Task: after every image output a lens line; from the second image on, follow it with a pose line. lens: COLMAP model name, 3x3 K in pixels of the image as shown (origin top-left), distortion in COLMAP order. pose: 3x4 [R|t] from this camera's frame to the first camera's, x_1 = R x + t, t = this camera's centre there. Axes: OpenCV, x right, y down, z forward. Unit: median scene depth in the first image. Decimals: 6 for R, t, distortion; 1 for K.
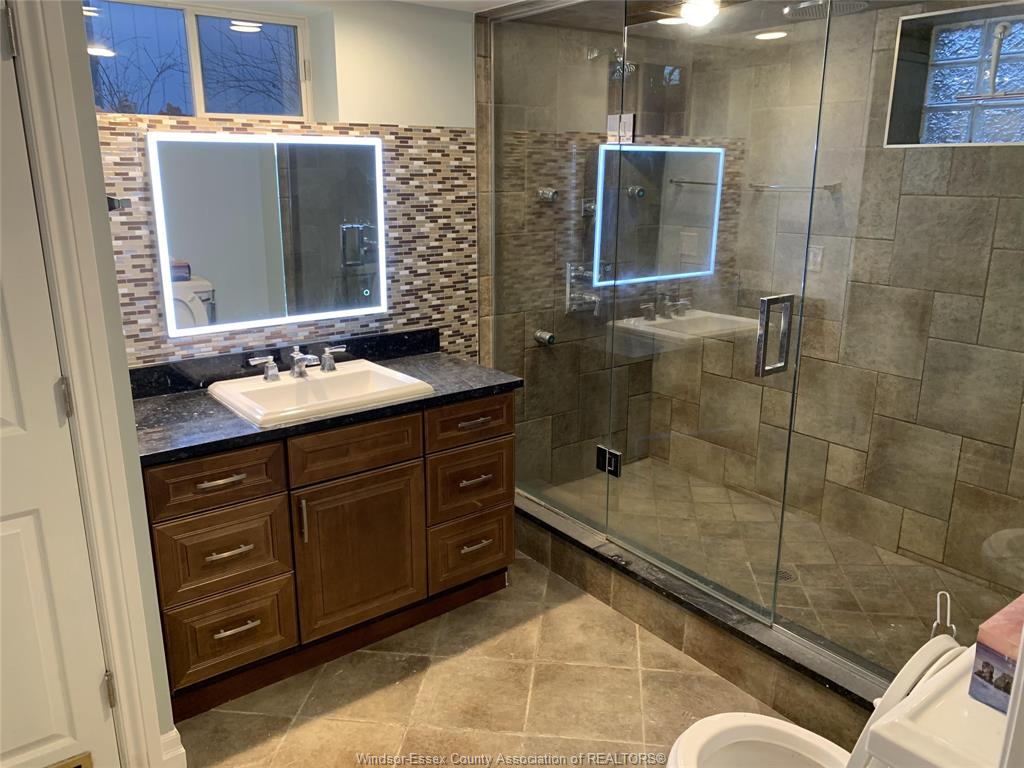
lens RADIAL K [[789.7, 0, 516.1], [0, 789.7, 382.5], [0, 0, 1]] dist [0.045038, -0.053625]
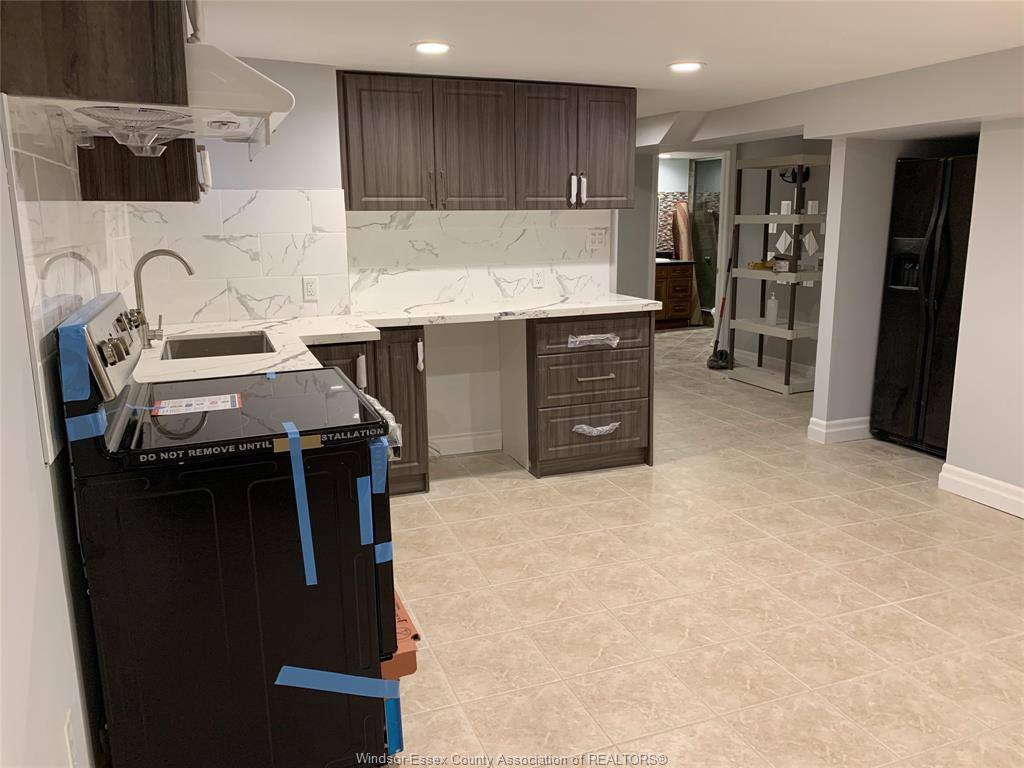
lens RADIAL K [[789.7, 0, 508.0], [0, 789.7, 380.2], [0, 0, 1]] dist [0.045038, -0.053625]
pose [[0.956018, 0.049621, -0.289080, 0.247570], [-0.065465, 0.996822, -0.045394, 0.721593], [0.285909, 0.062322, 0.956228, -2.540154]]
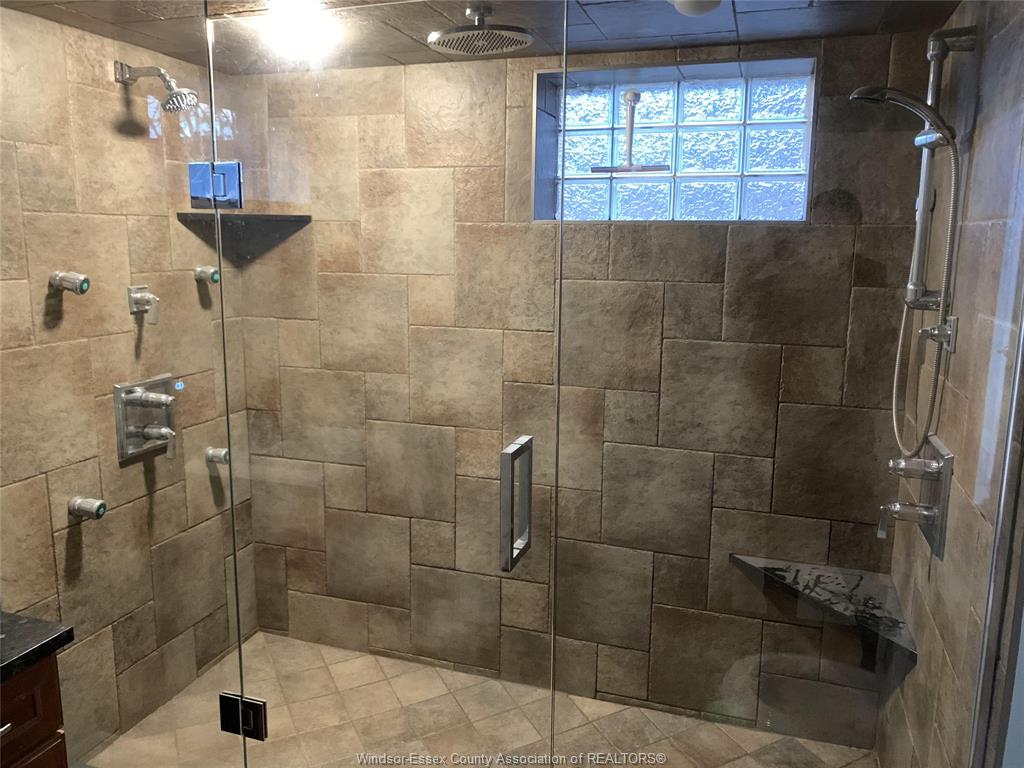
lens RADIAL K [[789.7, 0, 503.9], [0, 789.7, 376.4], [0, 0, 1]] dist [0.045038, -0.053625]
pose [[0.833174, -0.090897, 0.545489, -0.027430], [0.134617, 0.990064, -0.040633, -0.104292], [-0.536376, 0.107287, 0.837133, 0.333186]]
